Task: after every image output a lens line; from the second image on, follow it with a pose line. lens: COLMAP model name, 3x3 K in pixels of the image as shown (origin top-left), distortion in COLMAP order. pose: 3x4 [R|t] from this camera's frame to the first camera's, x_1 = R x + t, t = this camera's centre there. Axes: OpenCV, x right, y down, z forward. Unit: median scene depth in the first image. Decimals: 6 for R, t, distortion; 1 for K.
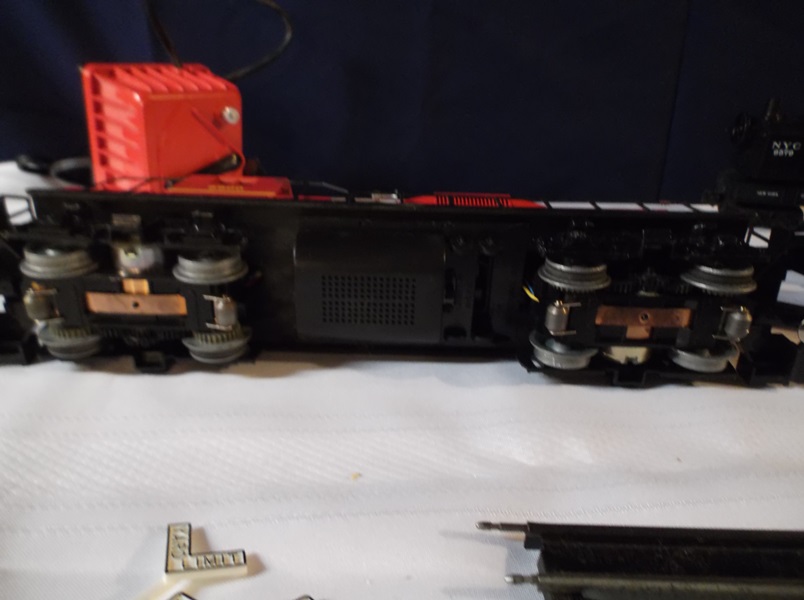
lens RADIAL K [[643.2, 0, 402.0], [0, 643.2, 300.0], [0, 0, 1]] dist [0.043719, 0.005795]
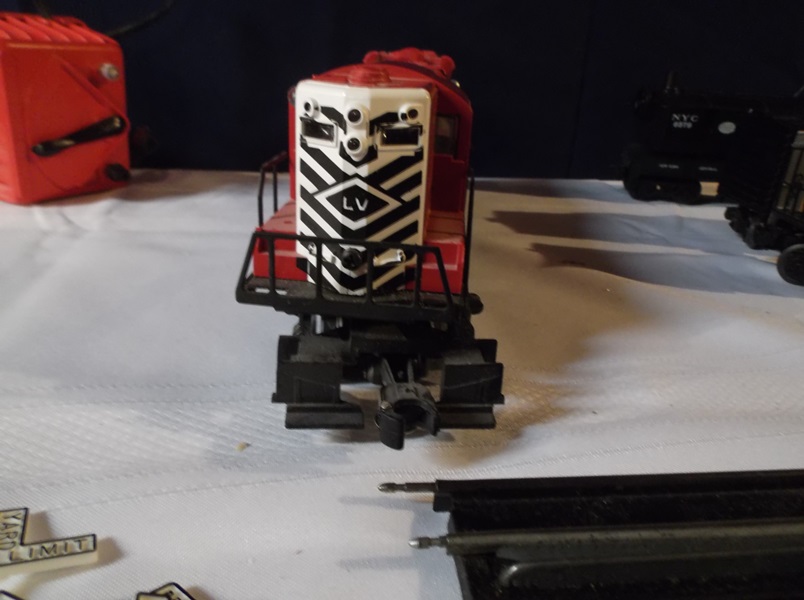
lens RADIAL K [[643.2, 0, 402.0], [0, 643.2, 300.0], [0, 0, 1]] dist [0.043719, 0.005795]
pose [[0.991864, -0.021442, 0.125483, 0.041642], [0.021212, 0.999770, 0.003166, 0.090491], [-0.125522, -0.000479, 0.992091, 0.126638]]
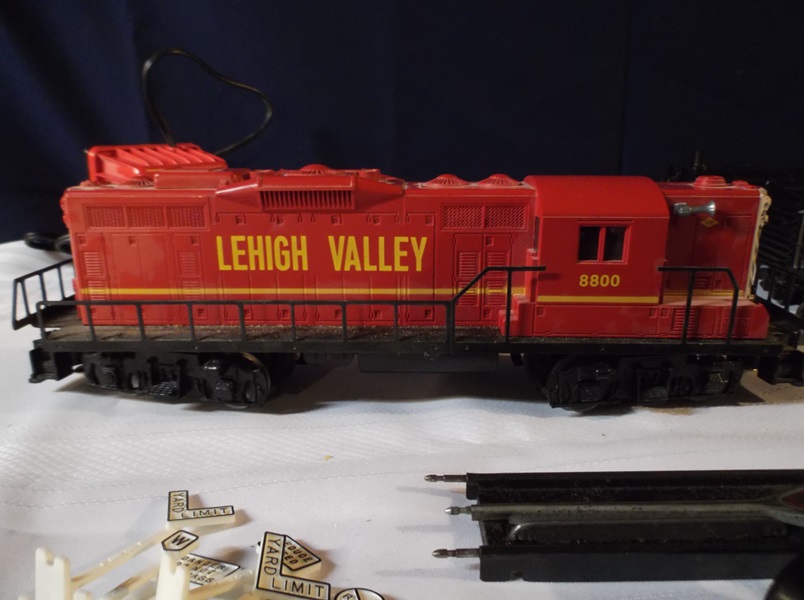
lens RADIAL K [[643.2, 0, 402.0], [0, 643.2, 300.0], [0, 0, 1]] dist [0.043719, 0.005795]
pose [[0.998874, -0.045298, 0.014133, 0.068954], [0.046652, 0.991912, -0.118040, 0.154023], [-0.008672, 0.118566, 0.992908, -0.234910]]
